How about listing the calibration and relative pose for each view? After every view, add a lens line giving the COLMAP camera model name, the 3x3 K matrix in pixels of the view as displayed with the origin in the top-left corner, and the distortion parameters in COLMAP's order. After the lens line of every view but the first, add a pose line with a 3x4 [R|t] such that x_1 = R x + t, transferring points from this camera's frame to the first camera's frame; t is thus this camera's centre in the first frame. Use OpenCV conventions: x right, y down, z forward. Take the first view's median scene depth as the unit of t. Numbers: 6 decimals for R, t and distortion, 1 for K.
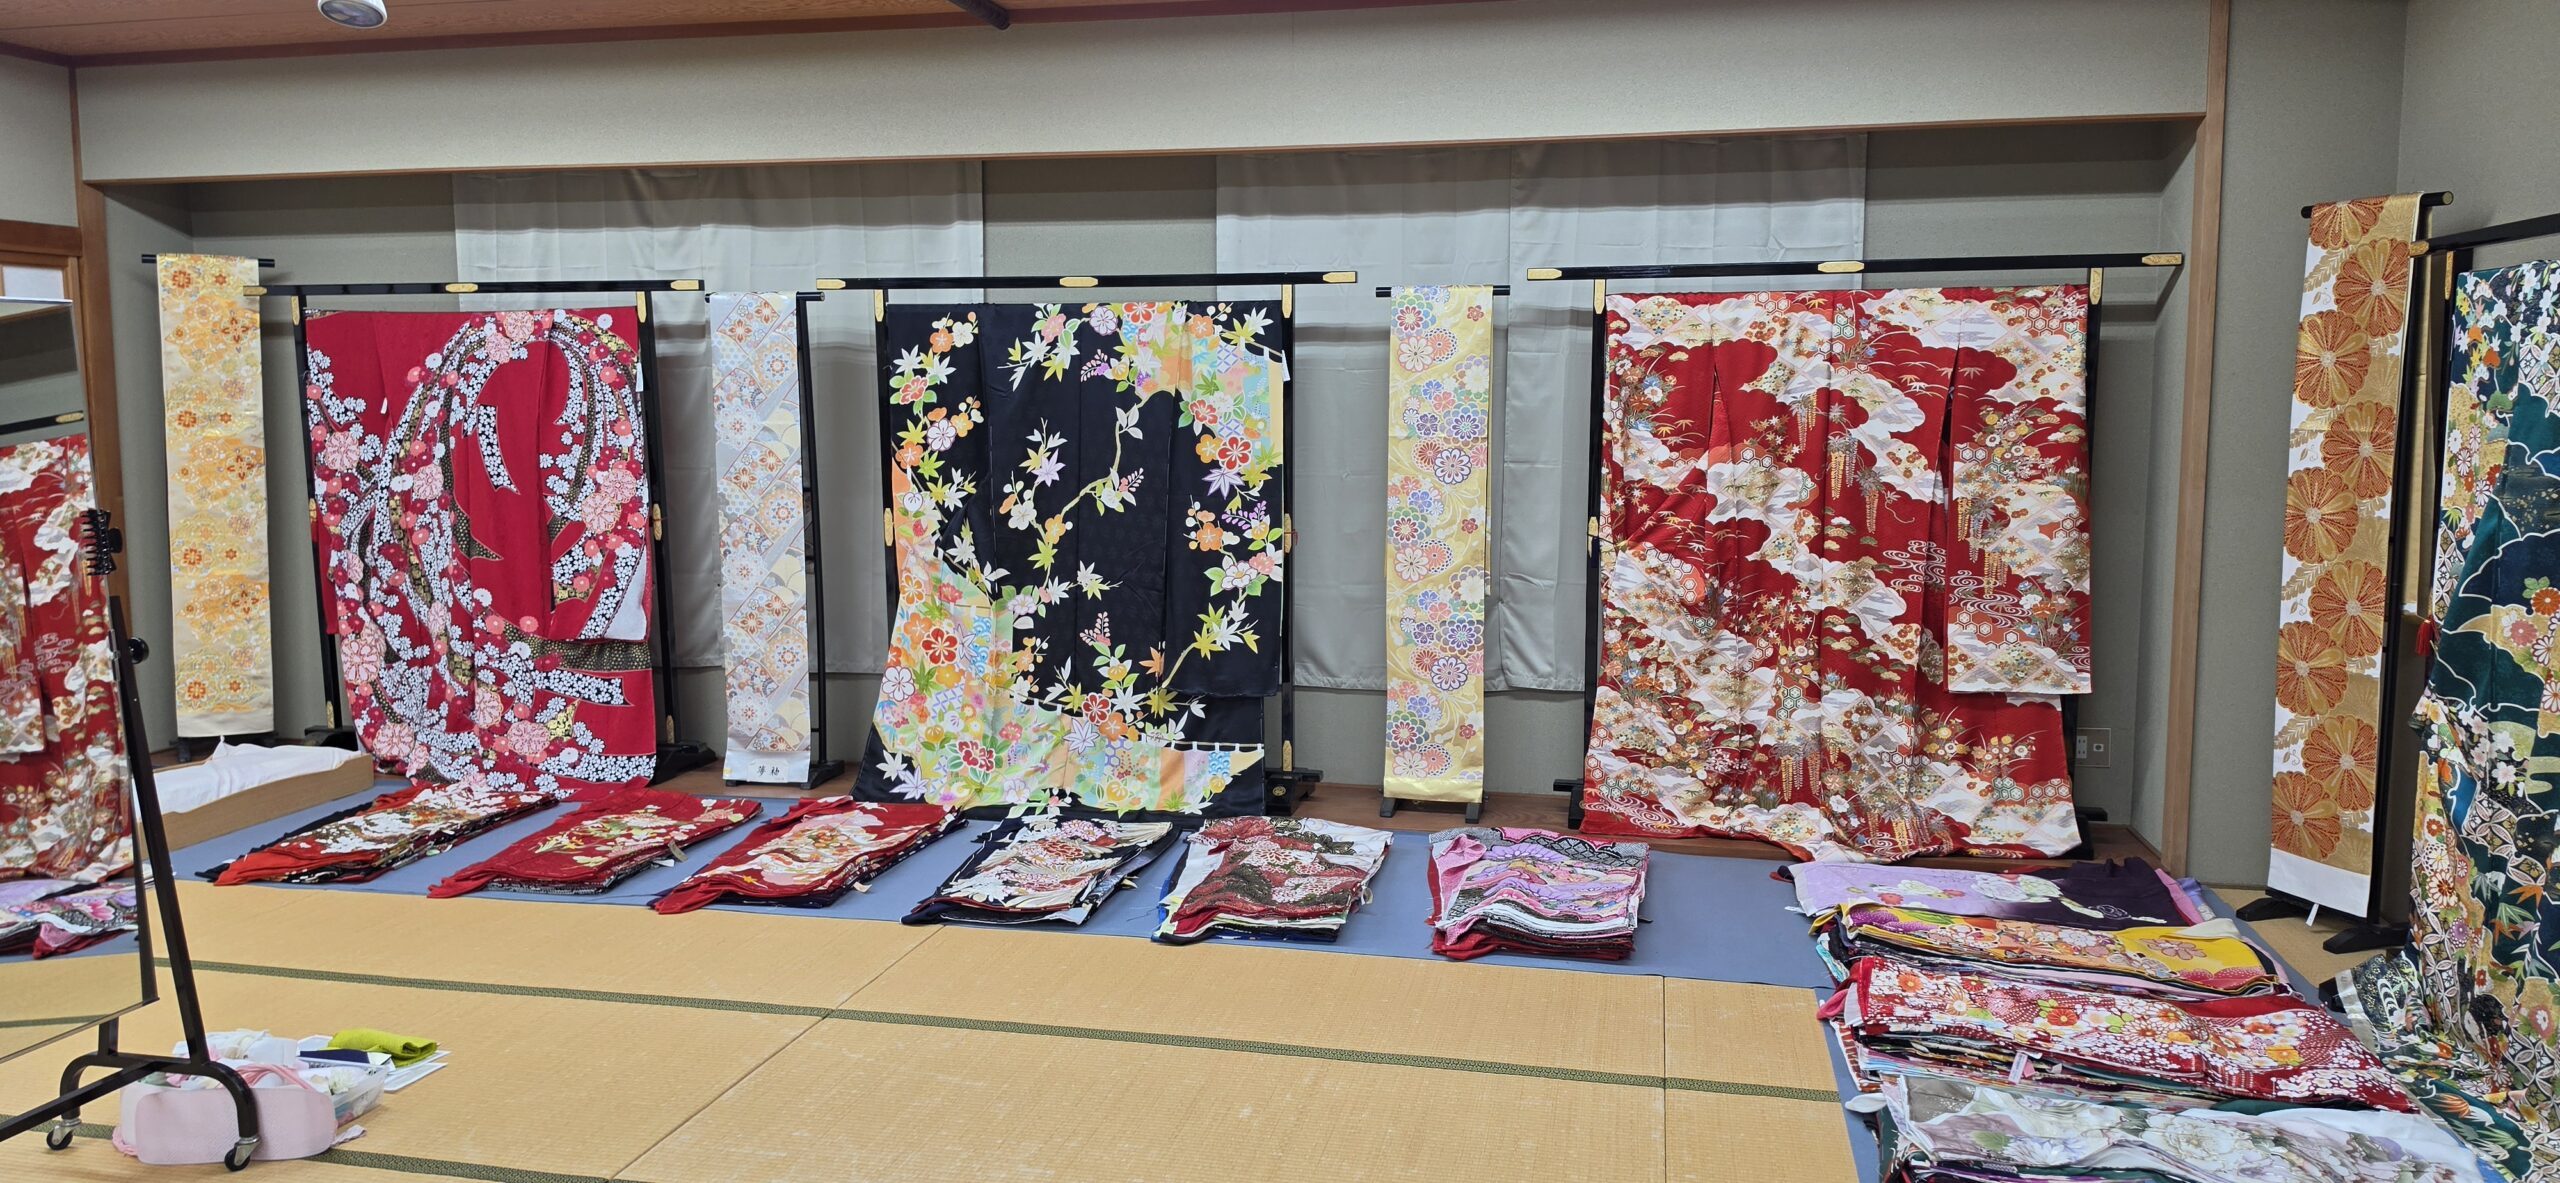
lens RADIAL K [[1741.0, 0, 1293.5], [0, 1741.0, 570.2], [0, 0, 1]] dist [0.048092, -0.075836]
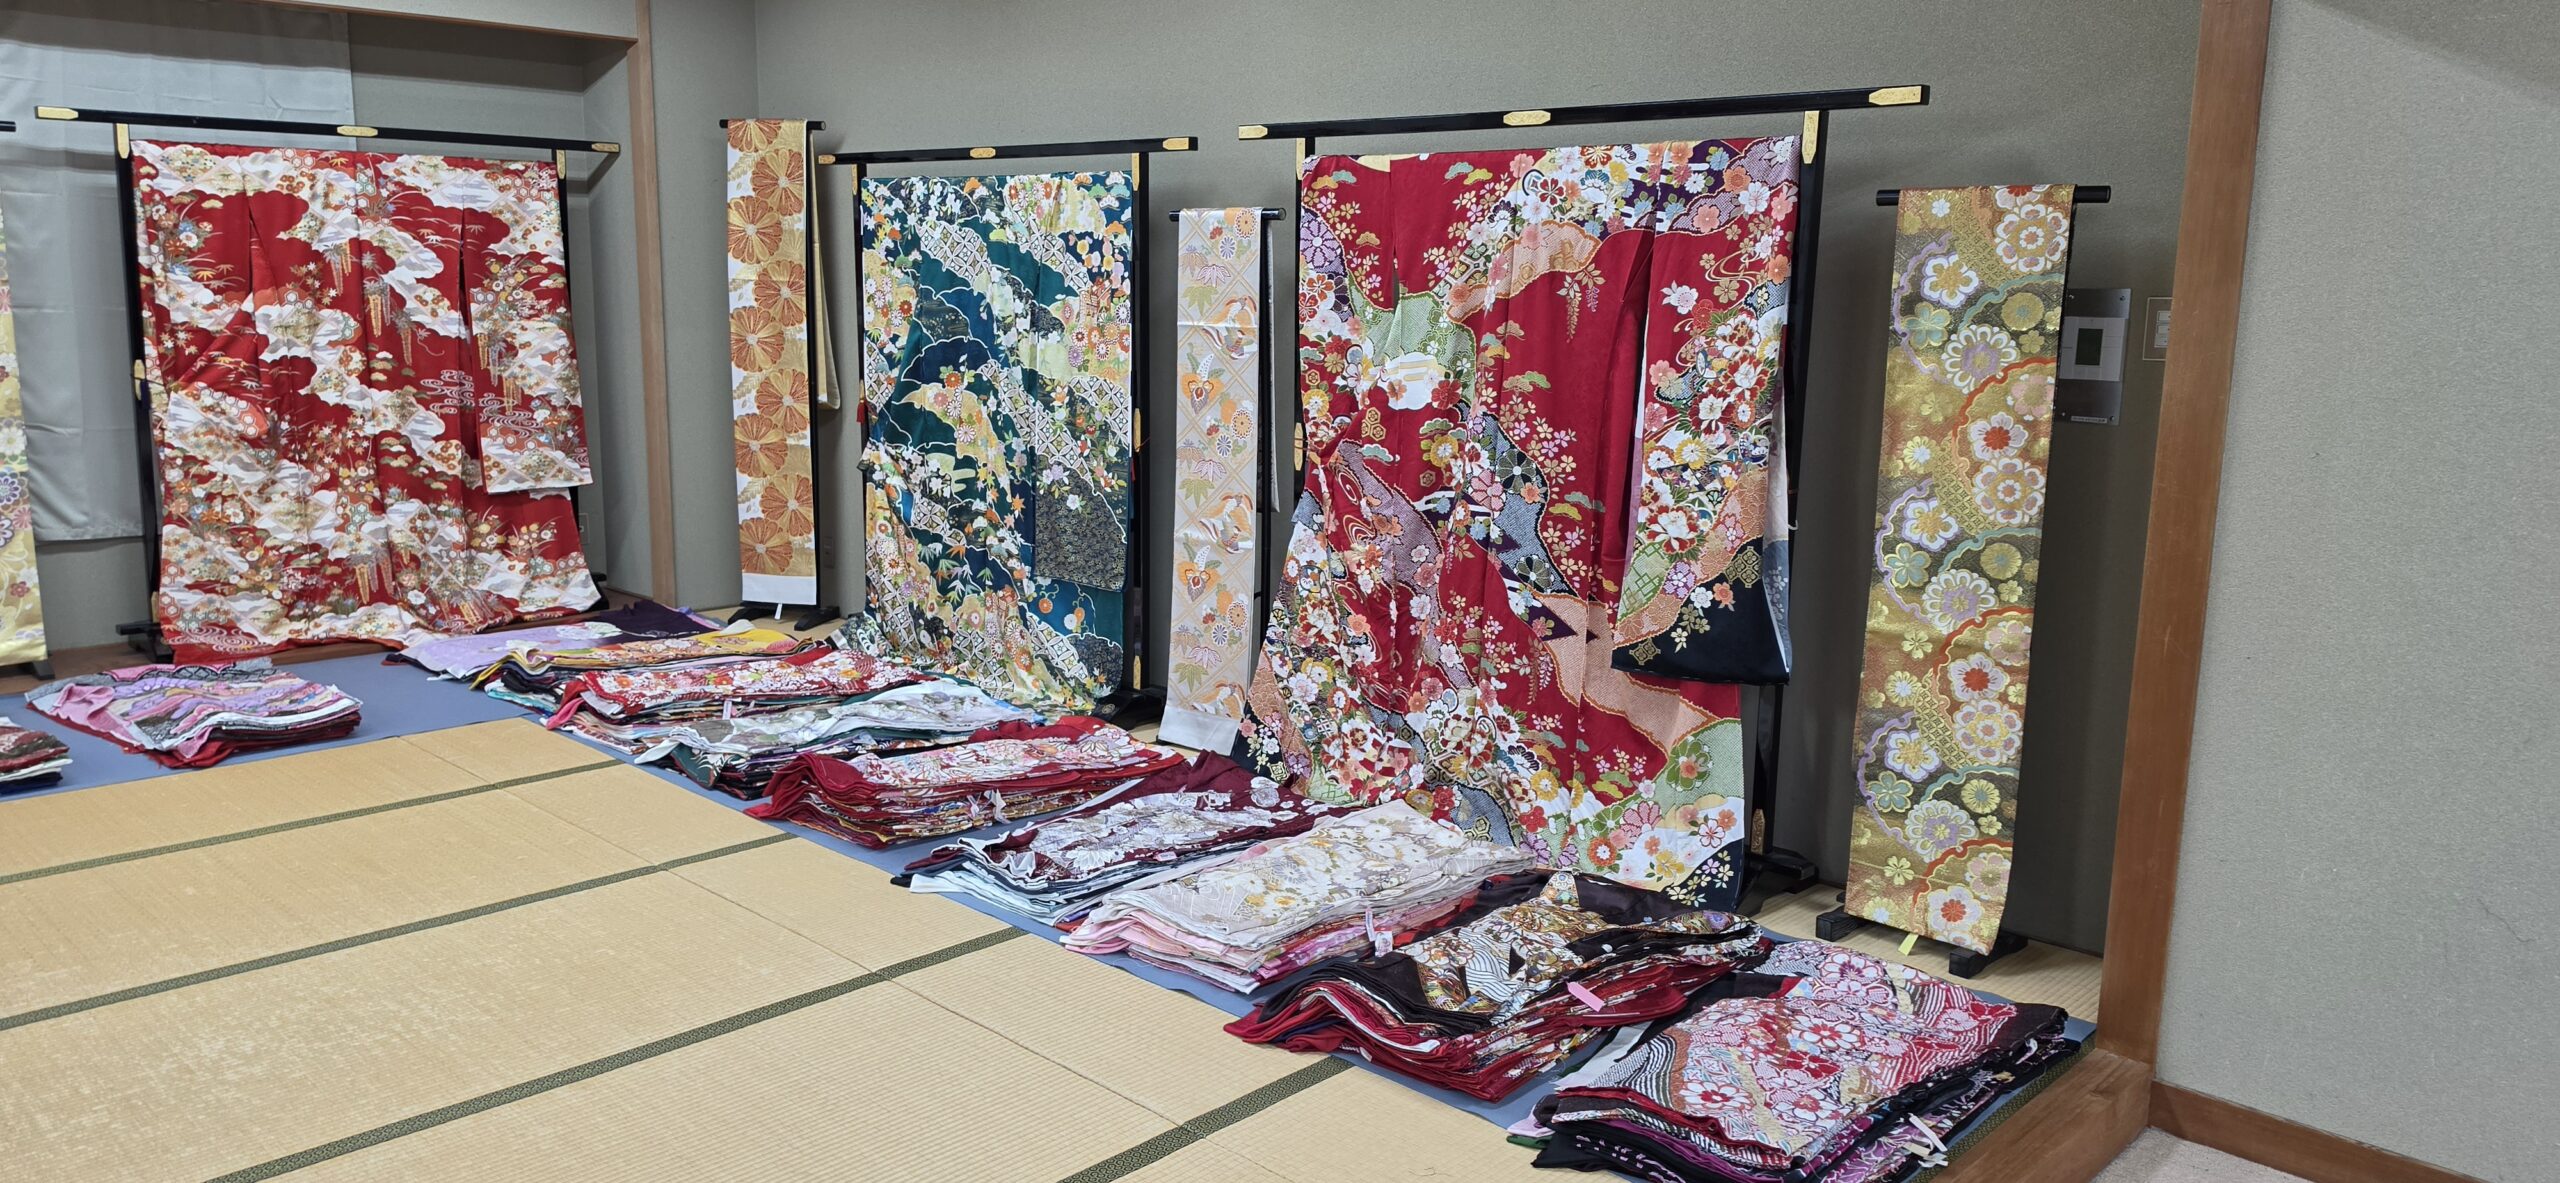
lens RADIAL K [[1741.0, 0, 1281.1], [0, 1741.0, 596.0], [0, 0, 1]] dist [0.048092, -0.075836]
pose [[0.509926, -0.144460, 0.848001, -0.373882], [0.065252, 0.989454, 0.129319, 0.016972], [-0.857740, -0.010609, 0.513975, -0.101466]]
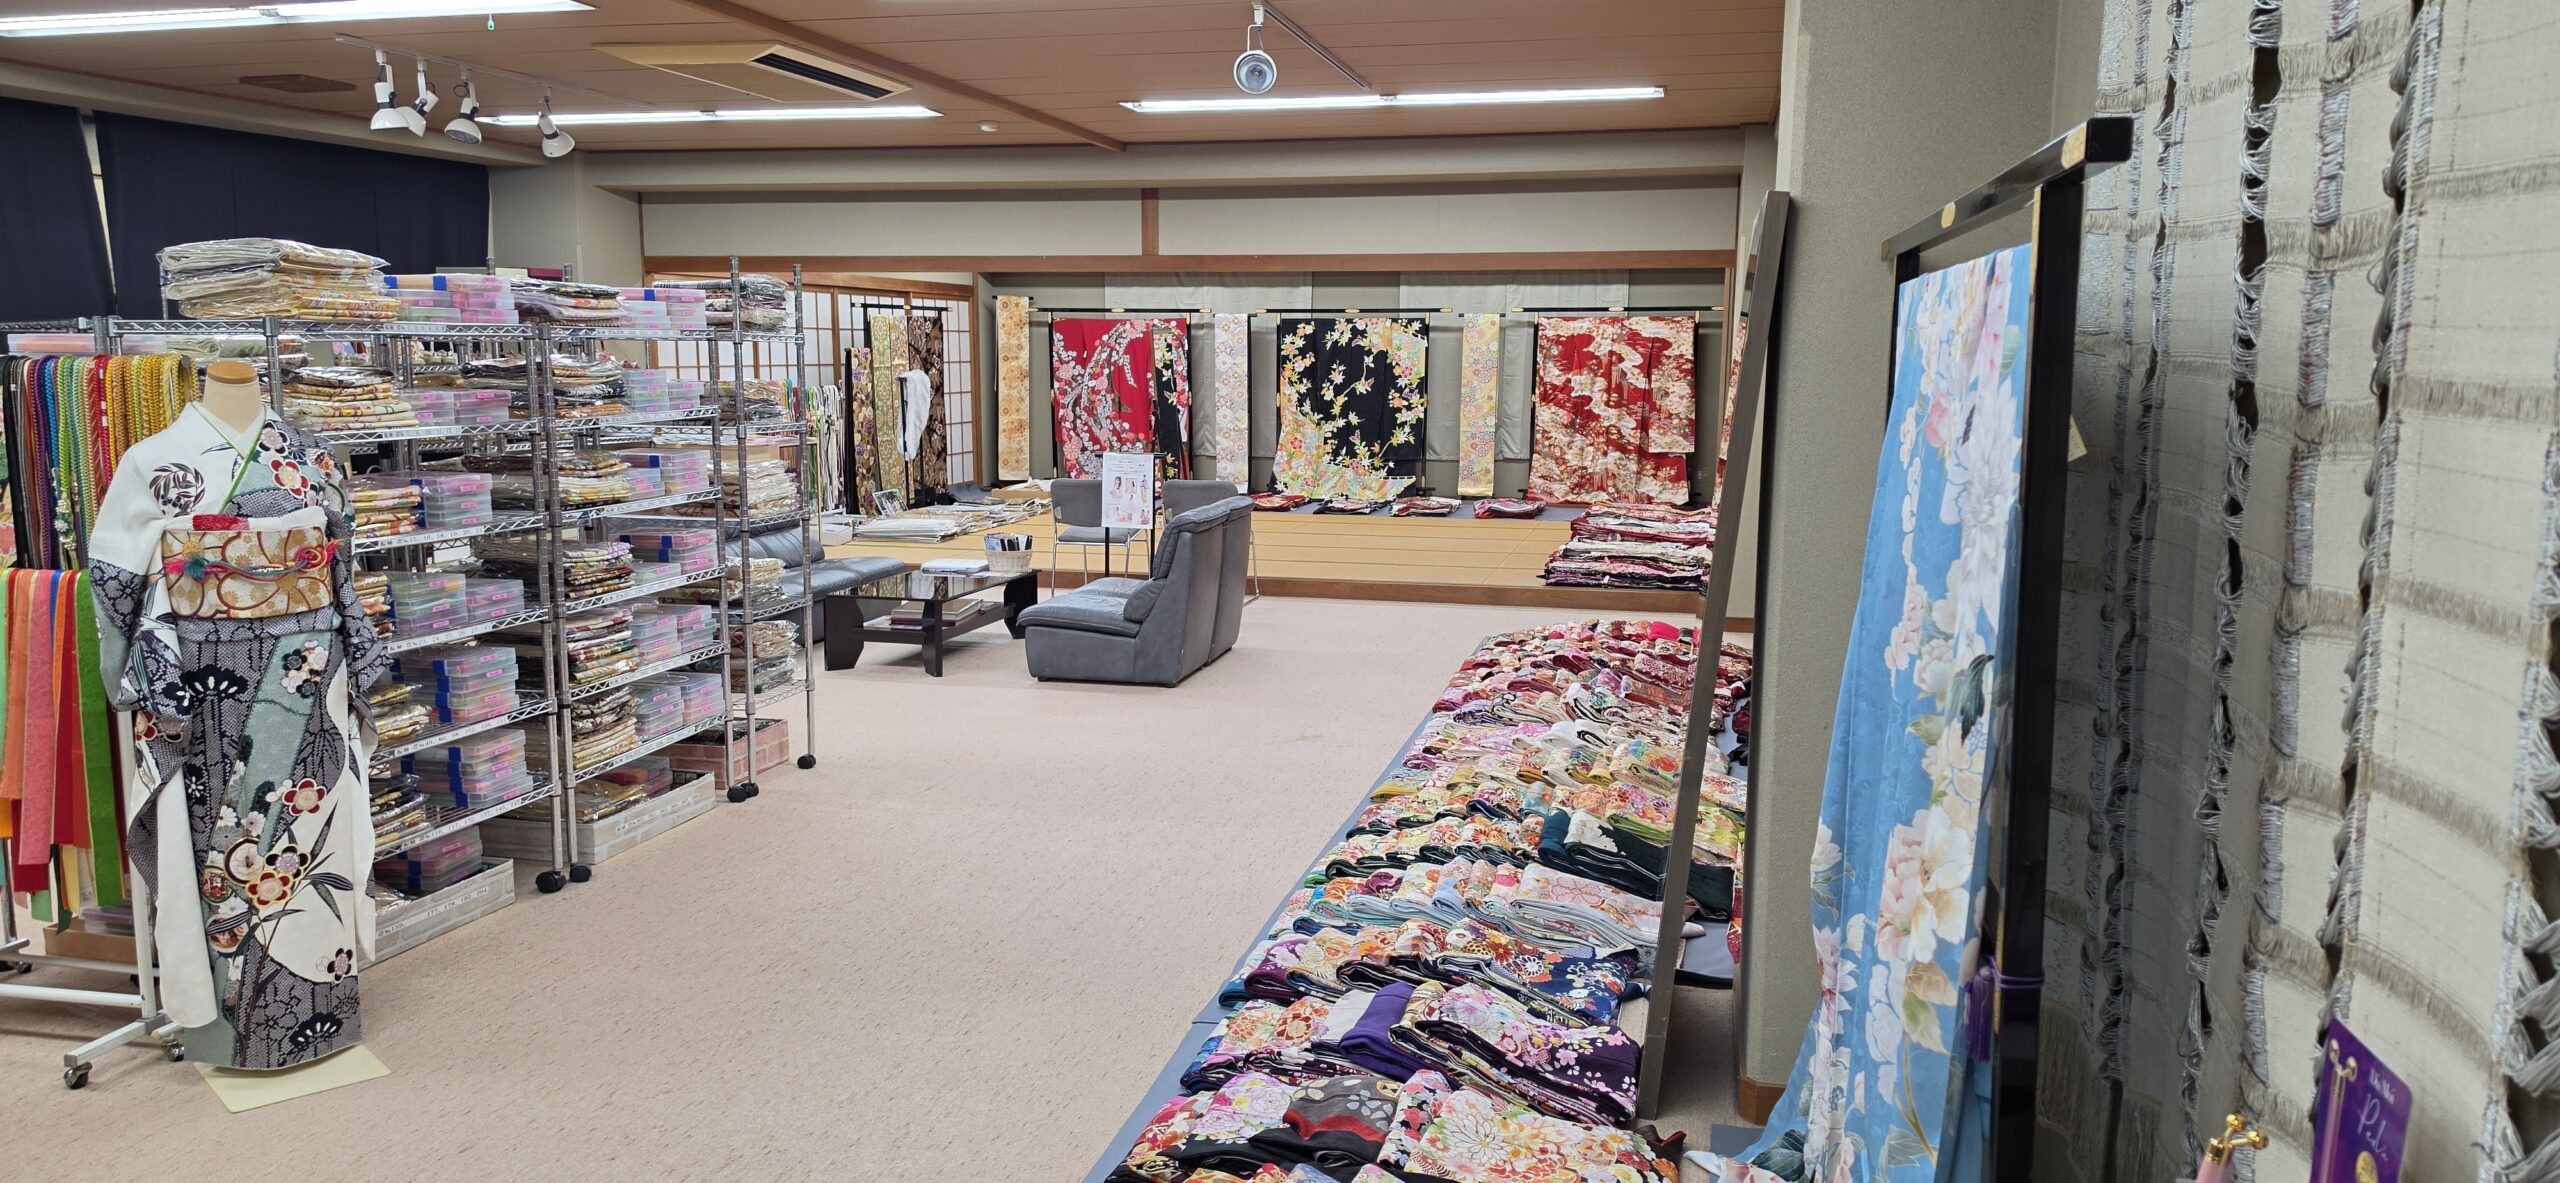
lens RADIAL K [[1741.0, 0, 1271.4], [0, 1741.0, 617.3], [0, 0, 1]] dist [0.048092, -0.075836]
pose [[0.999256, 0.011332, -0.036859, -0.151095], [-0.009414, 0.998613, 0.051809, 0.192498], [0.037395, -0.051424, 0.997977, -1.922745]]
